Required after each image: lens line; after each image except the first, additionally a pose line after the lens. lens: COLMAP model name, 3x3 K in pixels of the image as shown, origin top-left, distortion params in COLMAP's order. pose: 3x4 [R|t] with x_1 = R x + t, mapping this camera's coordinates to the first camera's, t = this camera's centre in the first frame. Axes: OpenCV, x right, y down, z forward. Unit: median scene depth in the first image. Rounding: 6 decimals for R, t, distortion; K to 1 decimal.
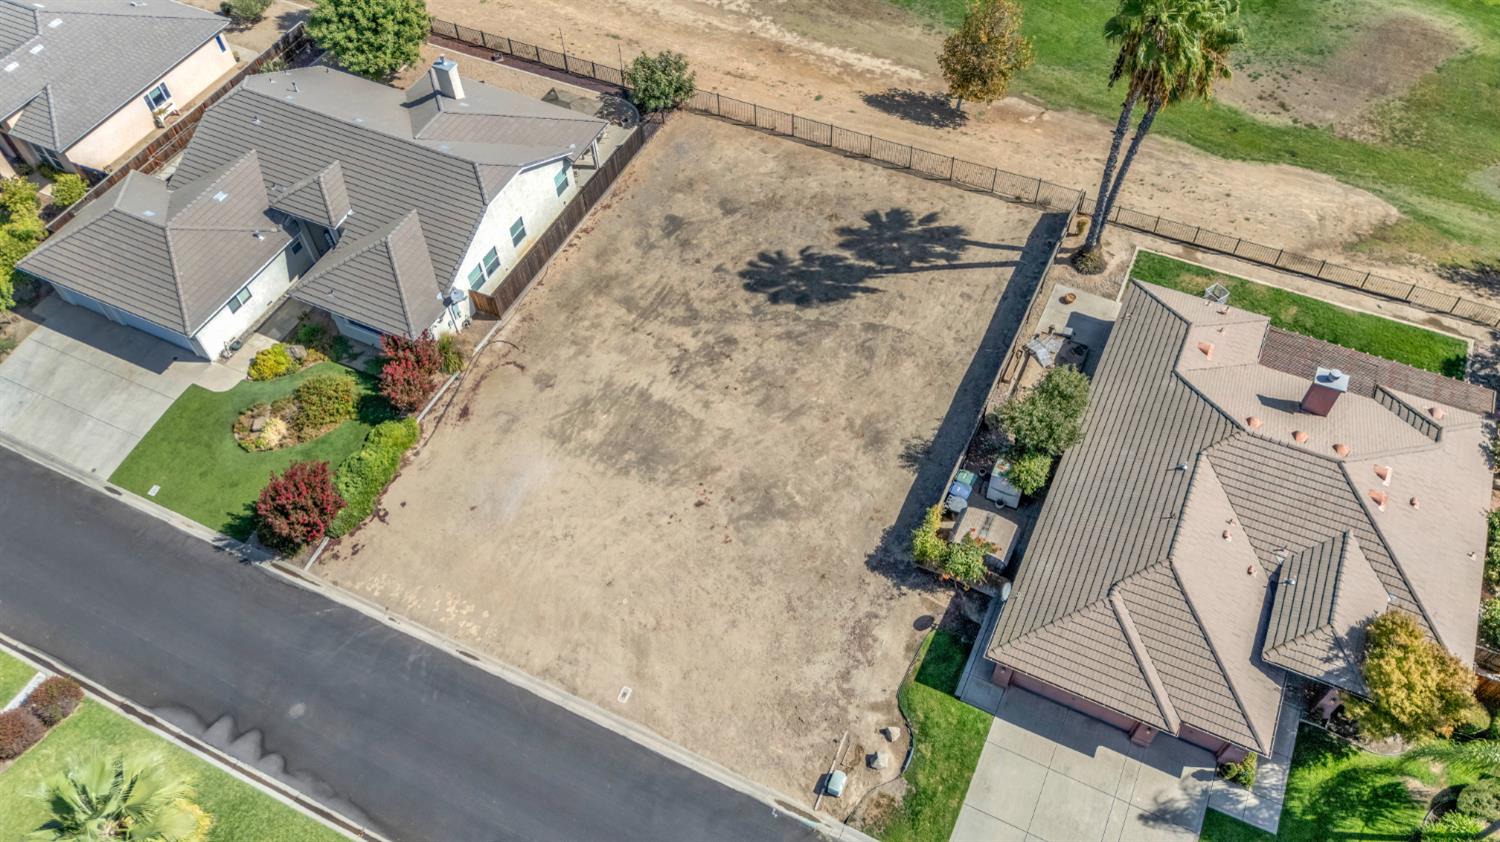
lens RADIAL K [[1093.6, 0, 751.3], [0, 1093.6, 421.2], [0, 0, 1]] dist [0.041142, -0.026525]
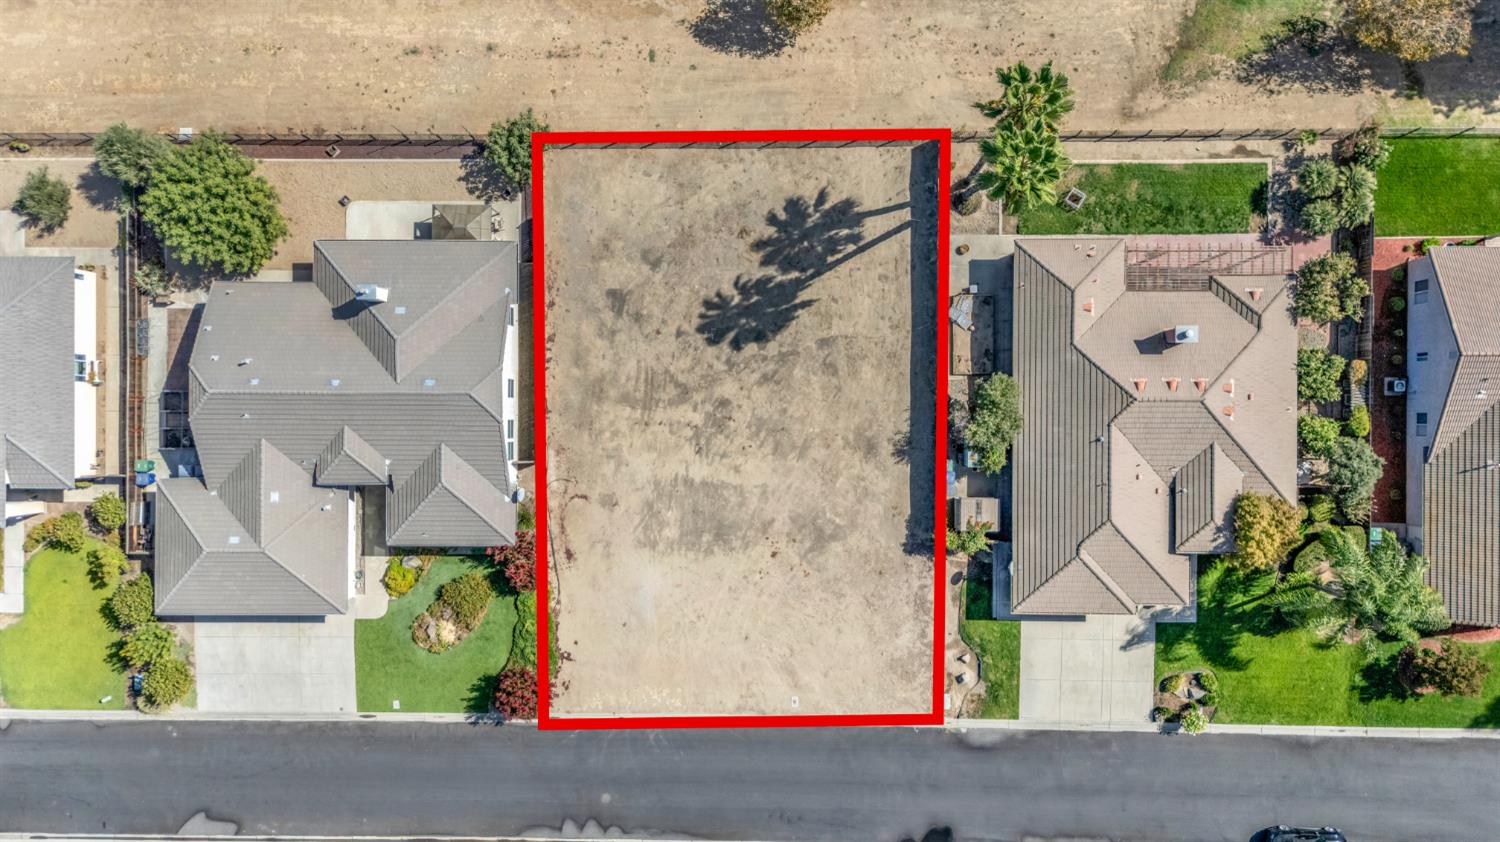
lens RADIAL K [[1093.6, 0, 745.1], [0, 1093.6, 413.9], [0, 0, 1]] dist [0.041142, -0.026525]
pose [[0.901598, -0.432572, -0.001293, -0.002037], [0.348784, 0.725187, 0.593678, -0.802950], [-0.255871, -0.535710, 0.804701, 0.001365]]
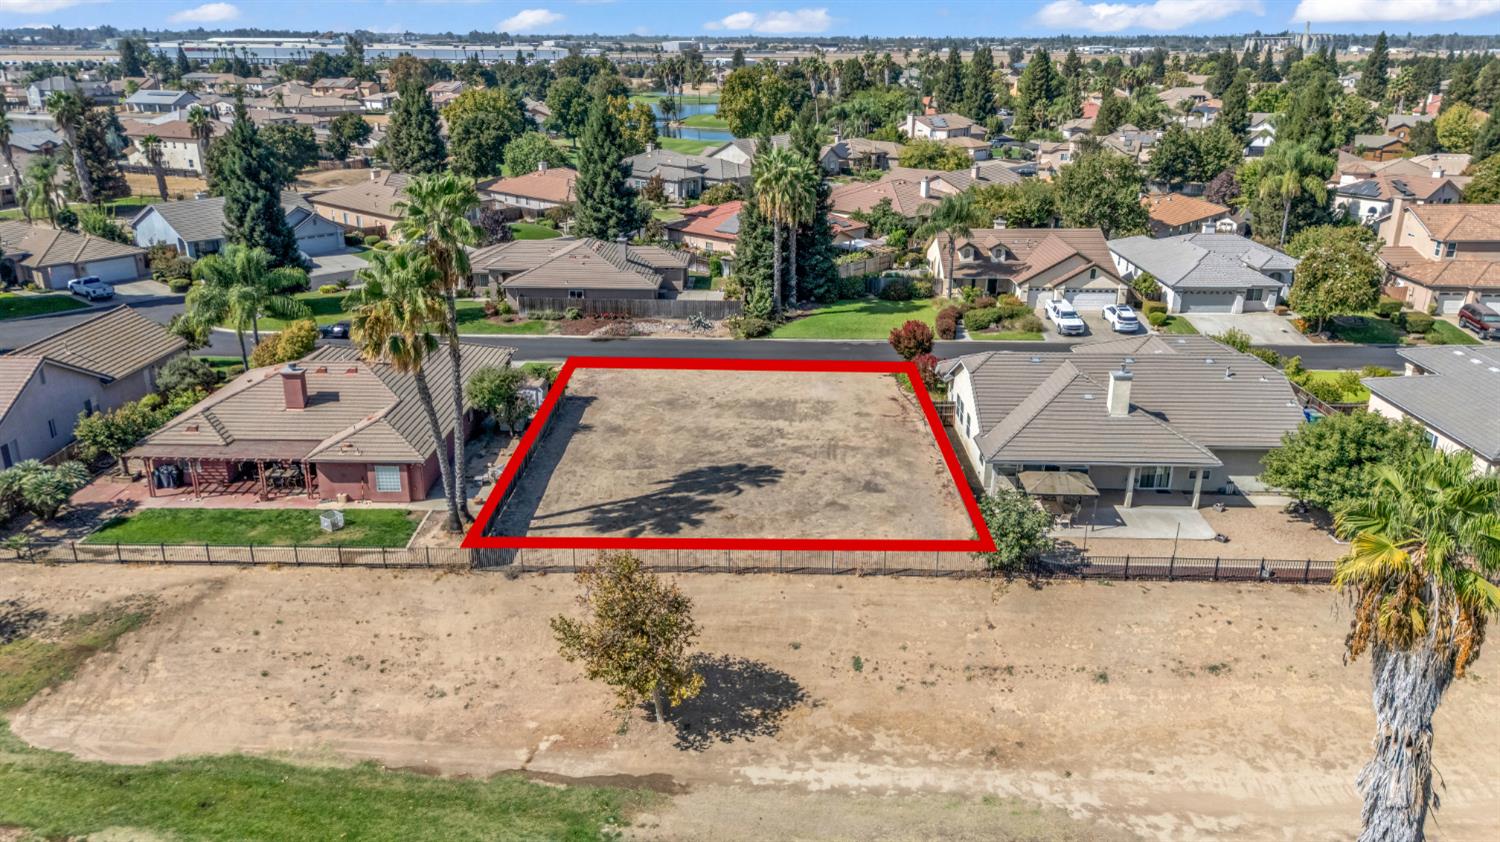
lens RADIAL K [[1093.6, 0, 751.2], [0, 1093.6, 427.5], [0, 0, 1]] dist [0.041142, -0.026525]
pose [[-0.906832, 0.165019, -0.387845, 0.465024], [-0.322796, 0.319797, 0.890804, -1.194014], [0.271031, 0.933005, -0.236735, 1.299539]]
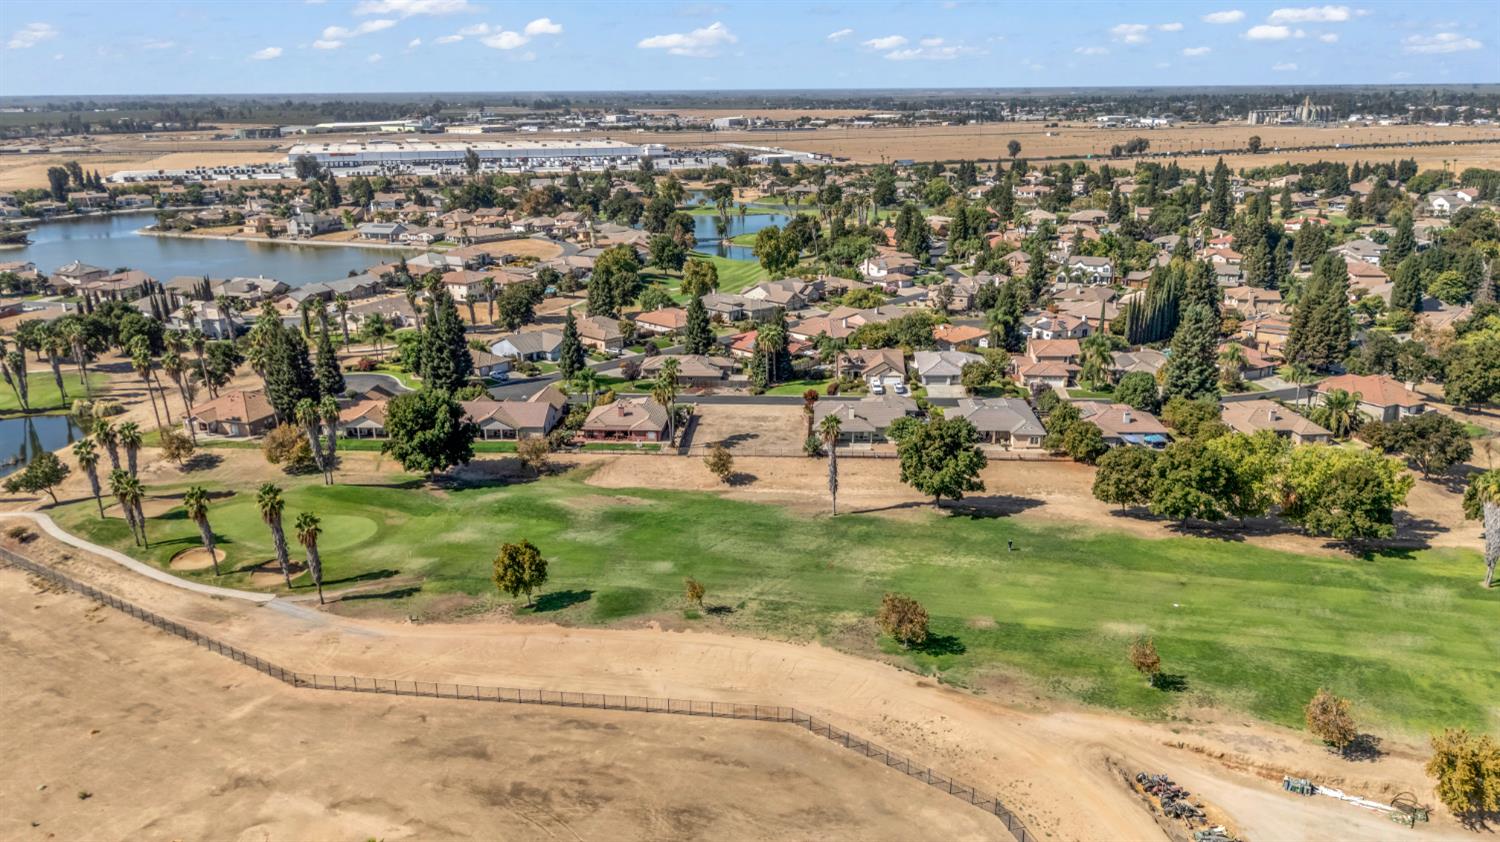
lens RADIAL K [[1093.6, 0, 748.1], [0, 1093.6, 416.6], [0, 0, 1]] dist [0.041142, -0.026525]
pose [[-0.924443, 0.144757, -0.352776, 1.448060], [-0.281383, 0.365407, 0.887300, -3.755865], [0.257349, 0.919524, -0.297065, 2.205192]]
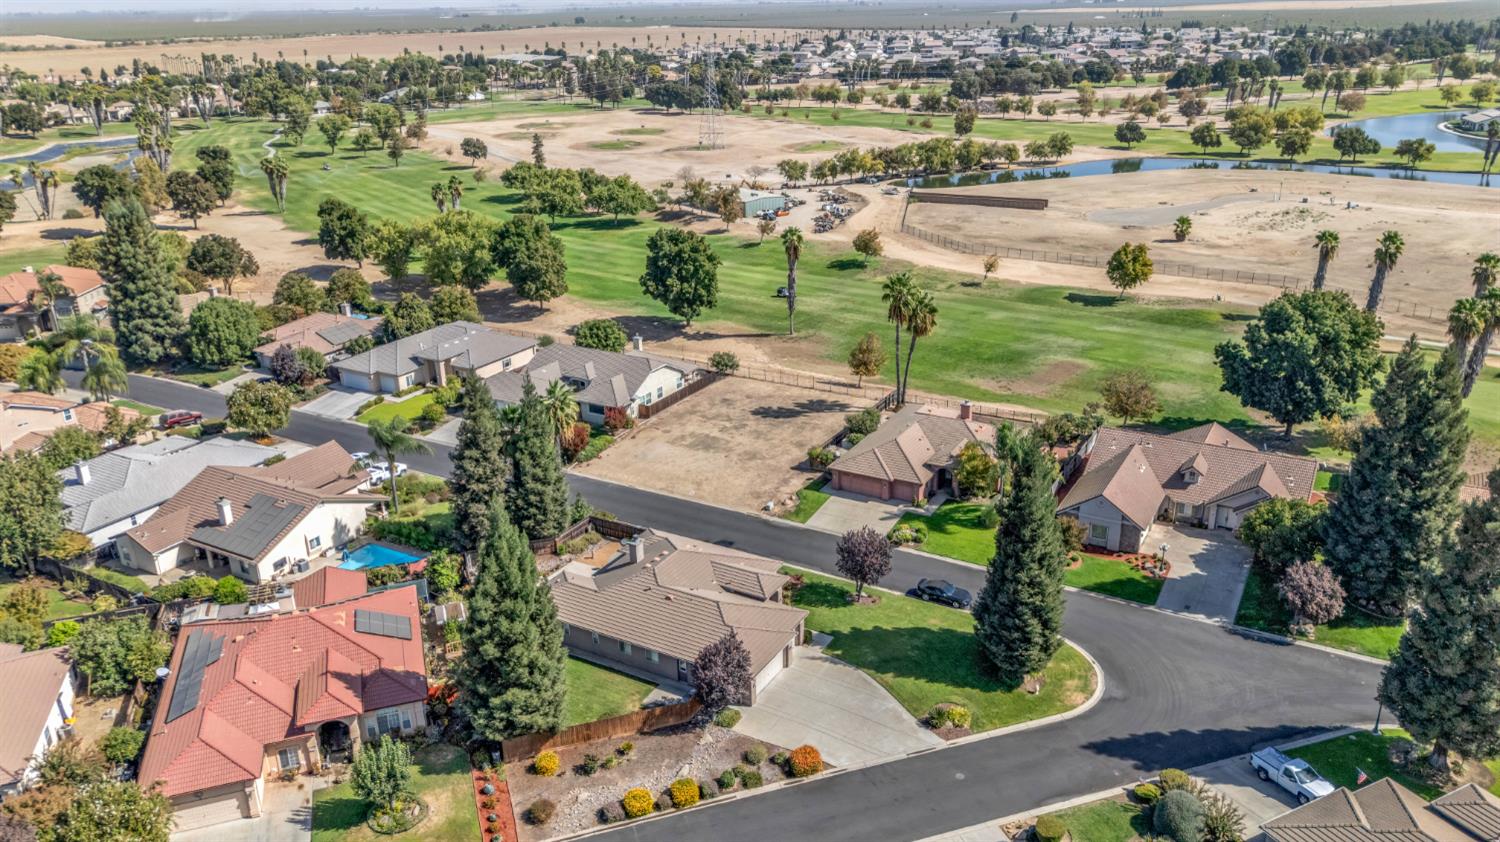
lens RADIAL K [[1093.6, 0, 751.7], [0, 1093.6, 420.0], [0, 0, 1]] dist [0.041142, -0.026525]
pose [[0.997283, 0.035259, -0.064681, 0.153446], [-0.064366, 0.844120, -0.532277, 1.213815], [0.035831, 0.534994, 0.844095, -1.042121]]
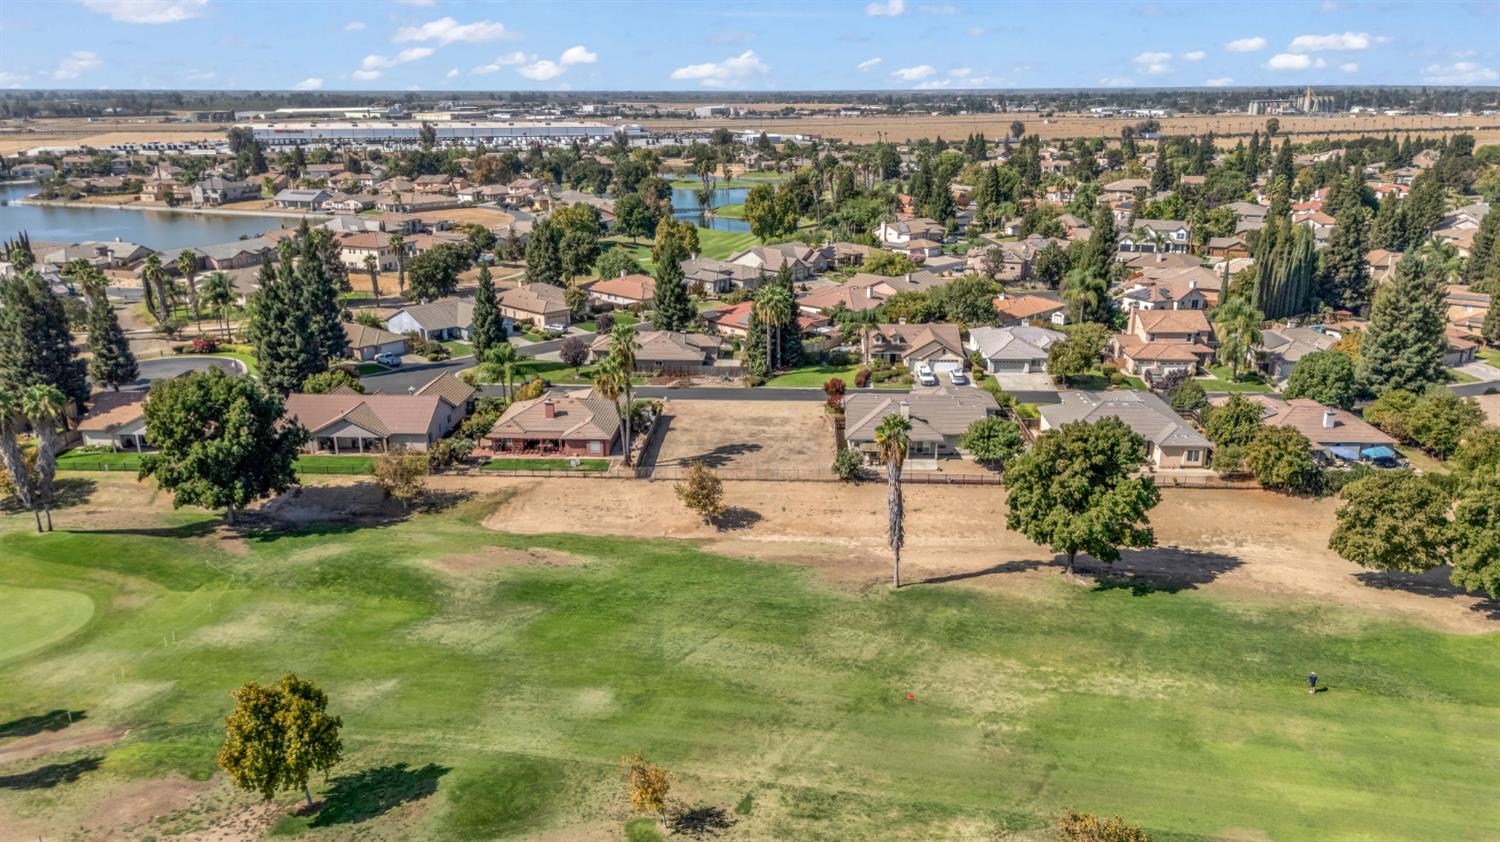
lens RADIAL K [[1093.6, 0, 750.2], [0, 1093.6, 420.9], [0, 0, 1]] dist [0.041142, -0.026525]
pose [[-0.917685, 0.145250, -0.369806, 0.984883], [-0.298394, 0.362590, 0.882887, -2.496277], [0.262327, 0.920560, -0.289402, 1.777035]]
